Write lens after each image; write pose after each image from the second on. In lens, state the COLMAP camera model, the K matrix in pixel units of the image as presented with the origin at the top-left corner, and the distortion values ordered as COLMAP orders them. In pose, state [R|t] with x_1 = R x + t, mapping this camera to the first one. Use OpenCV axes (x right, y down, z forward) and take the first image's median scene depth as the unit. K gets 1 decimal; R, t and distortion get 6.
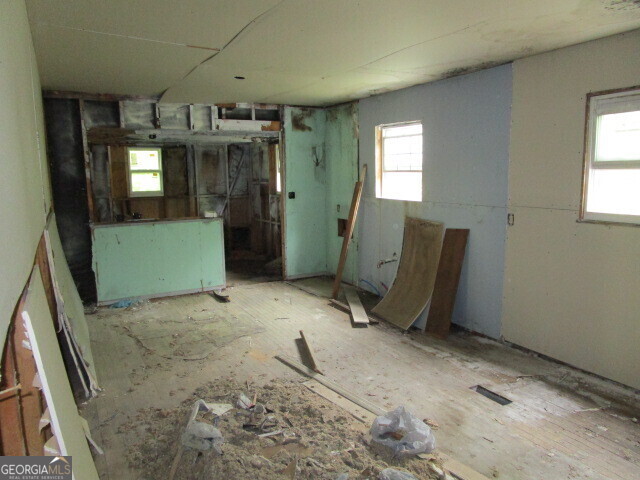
lens RADIAL K [[456.0, 0, 316.8], [0, 456.0, 239.5], [0, 0, 1]] dist [-0.027972, 0.010387]
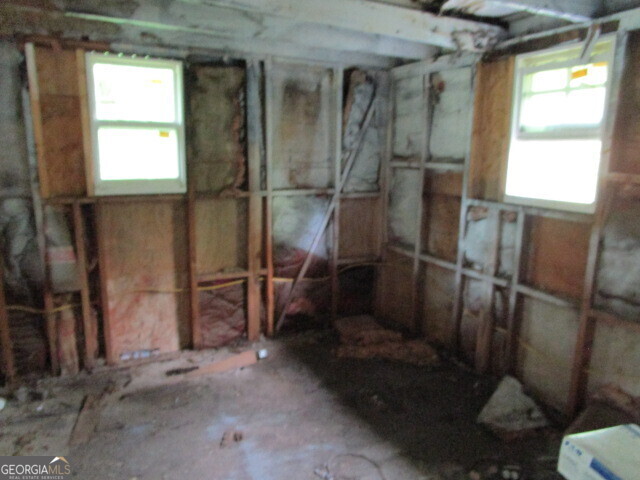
lens RADIAL K [[456.0, 0, 316.8], [0, 456.0, 239.5], [0, 0, 1]] dist [-0.027972, 0.010387]
pose [[0.999056, 0.038681, -0.019780, -0.212064], [-0.037395, 0.997394, 0.061702, -0.081395], [0.022115, -0.060904, 0.997899, 0.602109]]
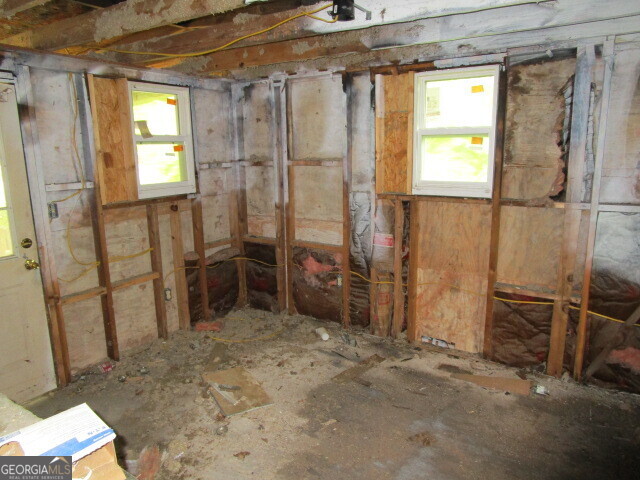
lens RADIAL K [[458.5, 0, 320.0], [0, 458.5, 240.0], [0, 0, 1]] dist [-0.007741, 0.000830]
pose [[0.473858, 0.185187, -0.860909, -0.066927], [-0.113475, 0.982328, 0.148847, -0.099045], [0.873260, 0.027160, 0.486498, 0.674505]]
